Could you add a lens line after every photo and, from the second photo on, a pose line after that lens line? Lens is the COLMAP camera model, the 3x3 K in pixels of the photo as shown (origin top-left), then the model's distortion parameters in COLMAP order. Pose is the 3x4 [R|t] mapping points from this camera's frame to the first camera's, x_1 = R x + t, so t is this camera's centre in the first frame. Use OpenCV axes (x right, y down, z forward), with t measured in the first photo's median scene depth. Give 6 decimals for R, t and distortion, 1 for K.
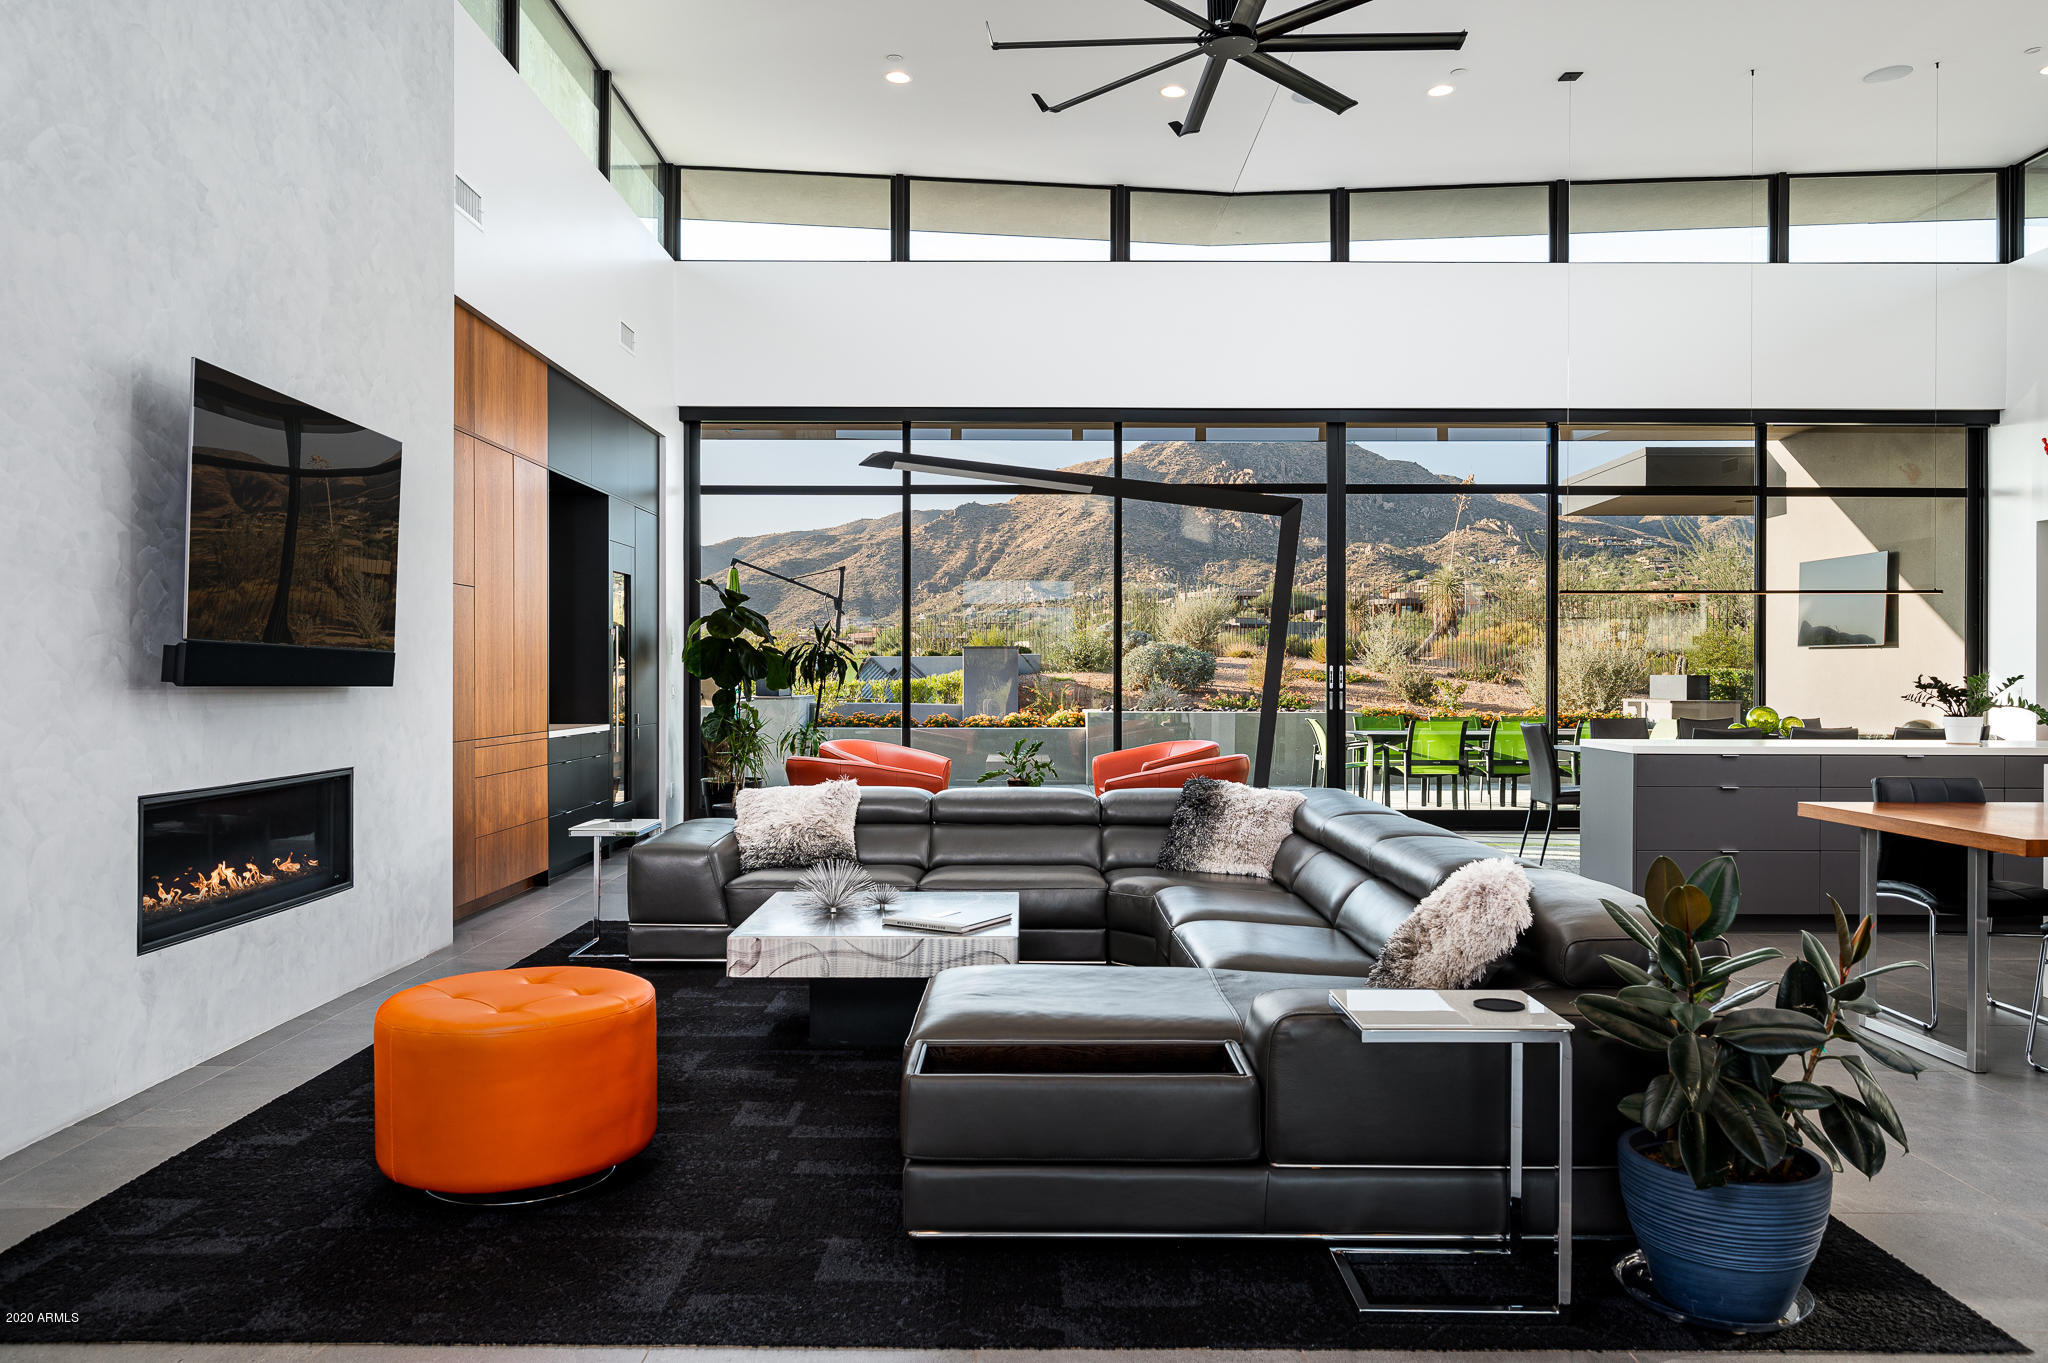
lens RADIAL K [[1441.9, 0, 1010.7], [0, 1441.9, 678.4], [0, 0, 1]] dist [0.010134, 0.007285]
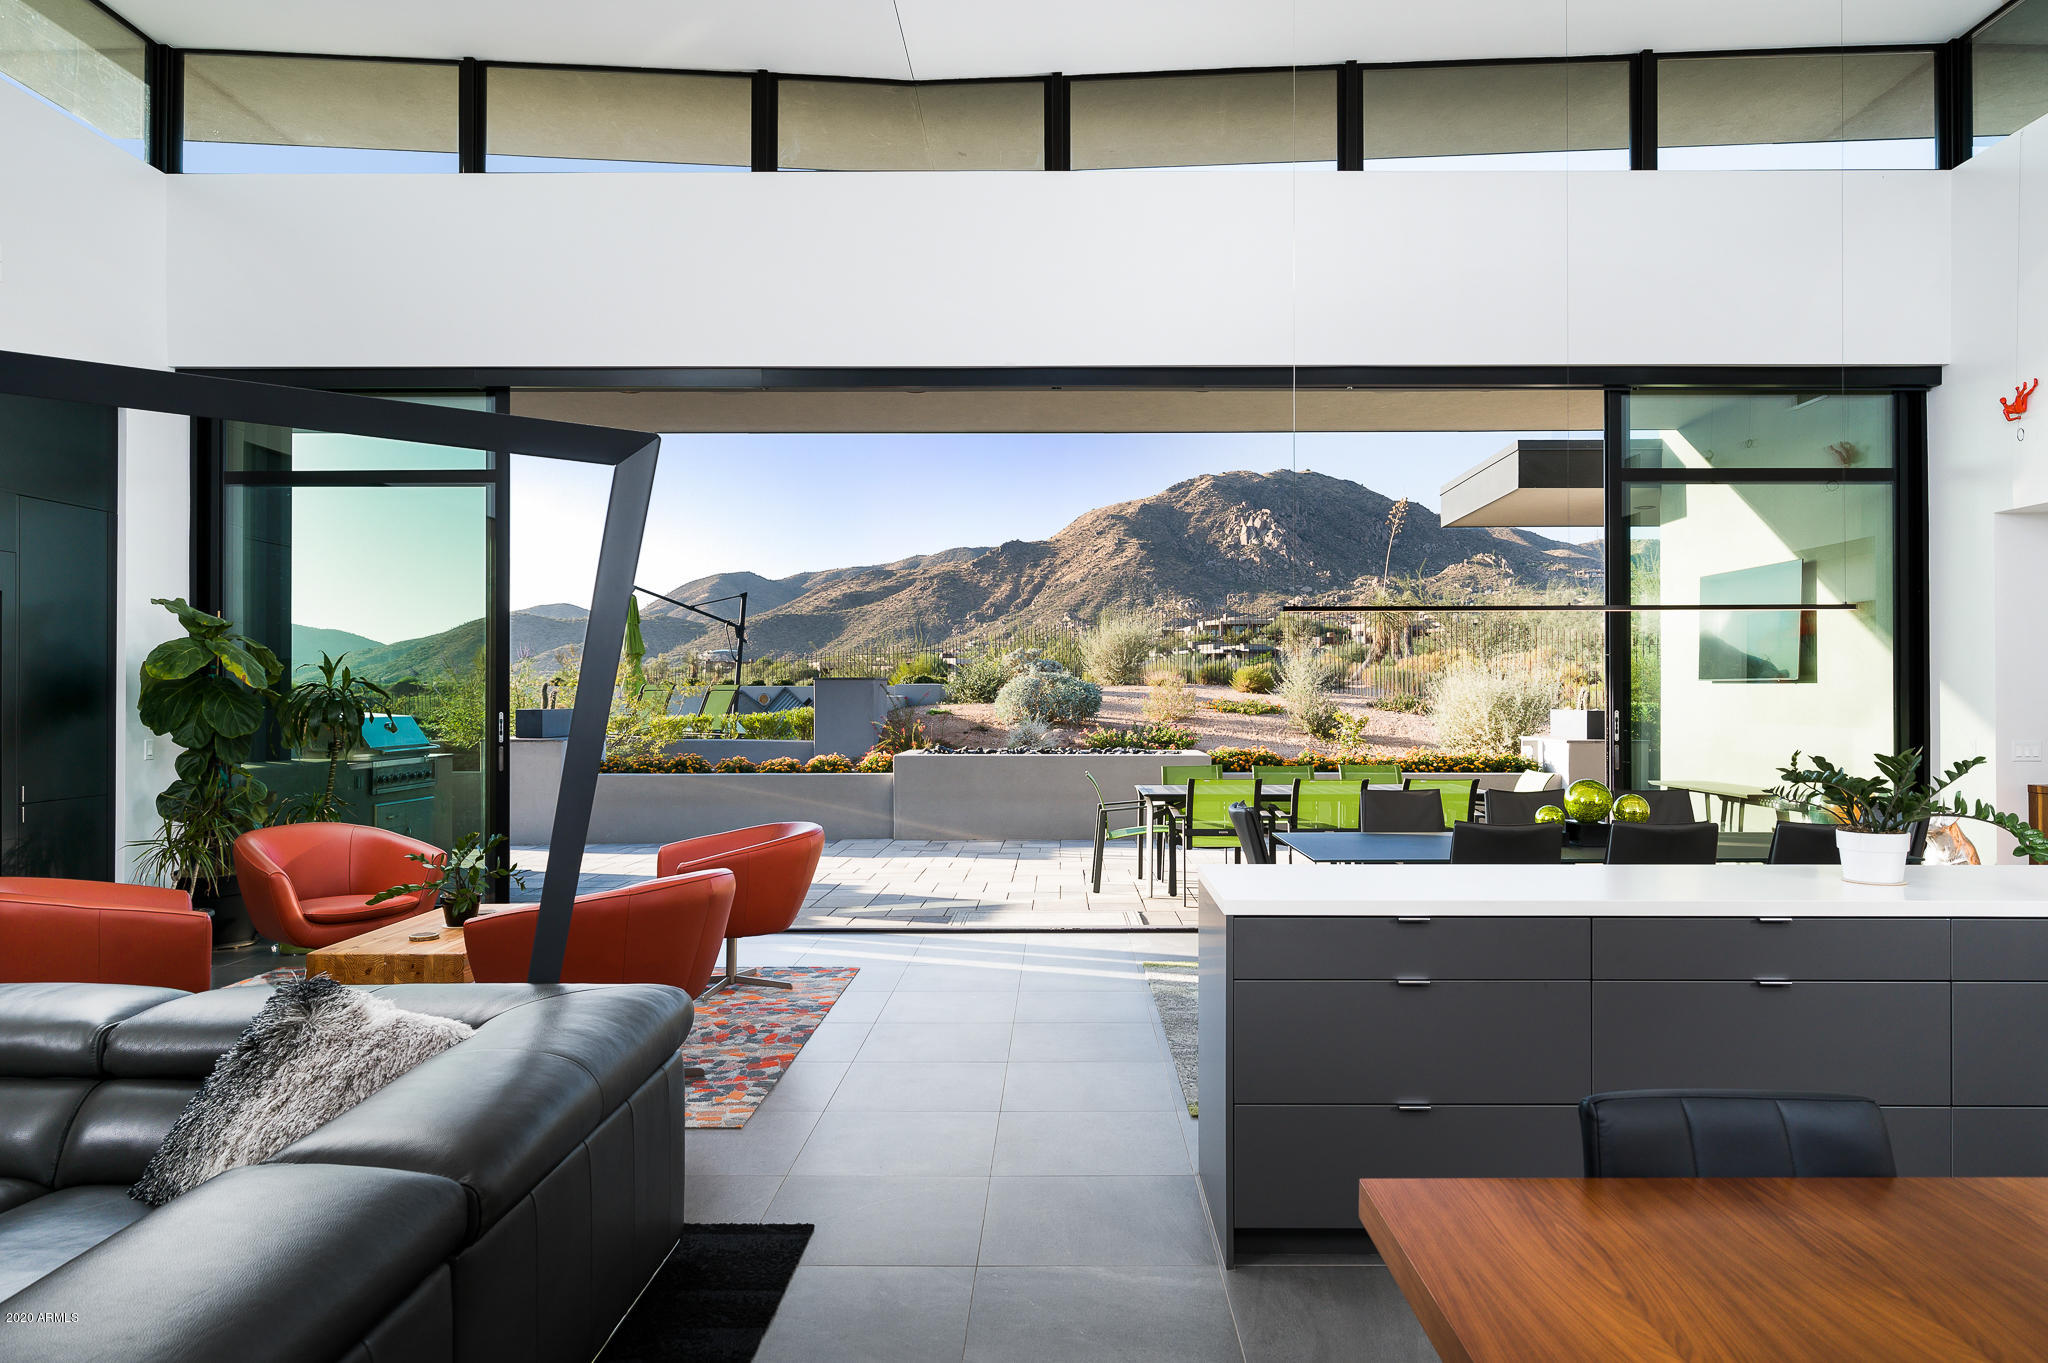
lens RADIAL K [[1306.7, 0, 1035.5], [0, 1306.7, 685.3], [0, 0, 1]] dist [0.003047, 0.005076]
pose [[0.999929, -0.002638, -0.011618, 0.221647], [0.002512, 0.999938, -0.010812, -0.014978], [0.011646, 0.010782, 0.999874, 0.321245]]
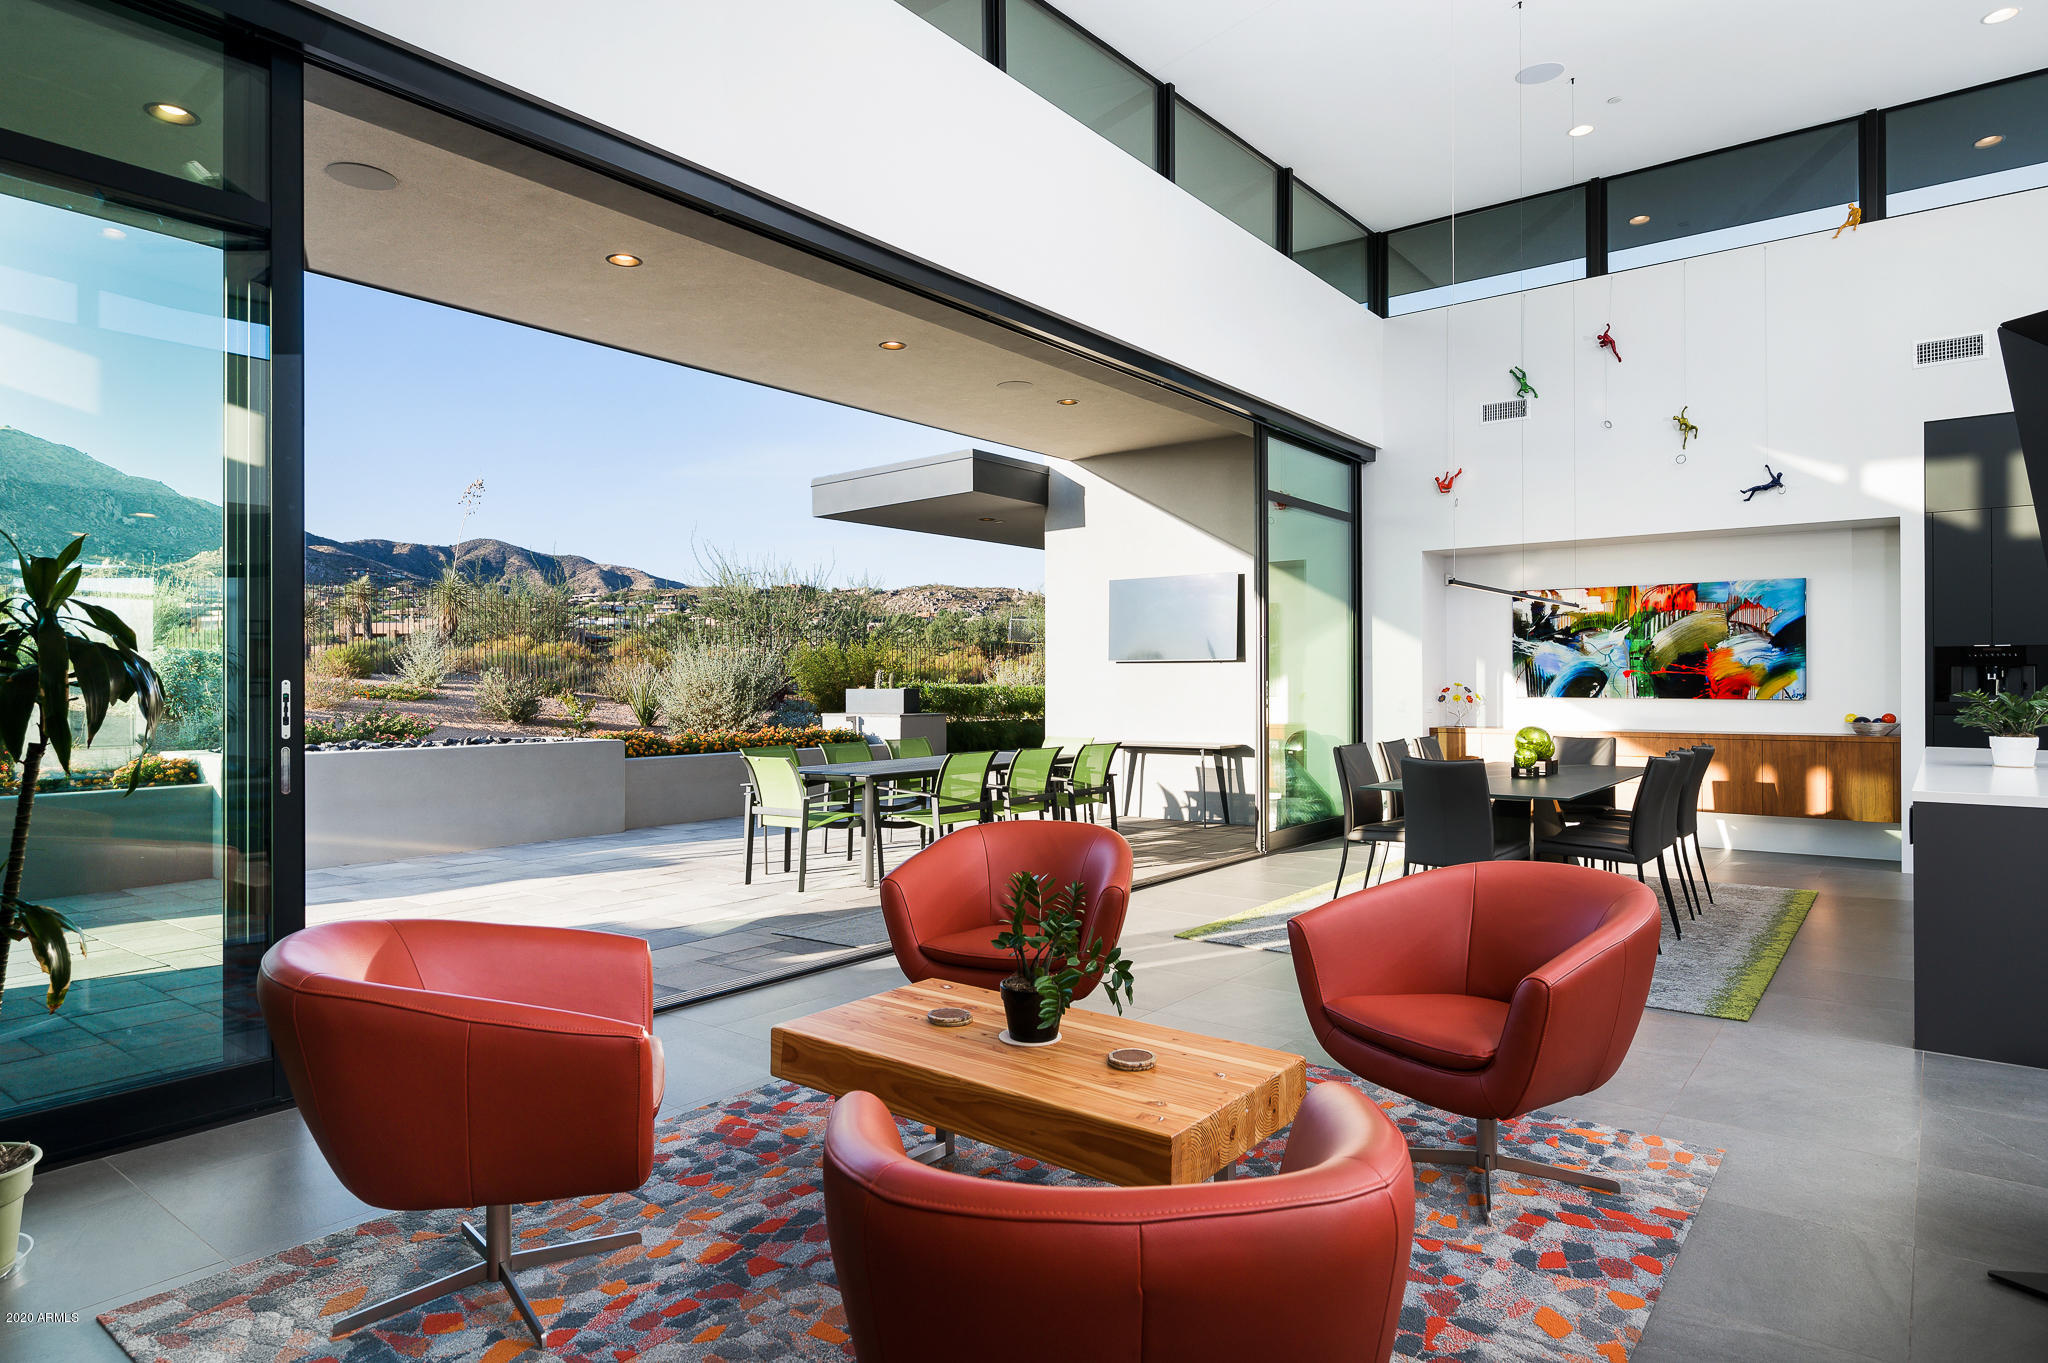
lens RADIAL K [[1166.5, 0, 1015.2], [0, 1166.5, 683.0], [0, 0, 1]] dist [0.003682, 0.000596]
pose [[0.619607, -0.003778, 0.784903, -0.194350], [0.007345, 0.999973, -0.000985, -0.006394], [-0.784878, 0.006376, 0.619618, 0.655610]]
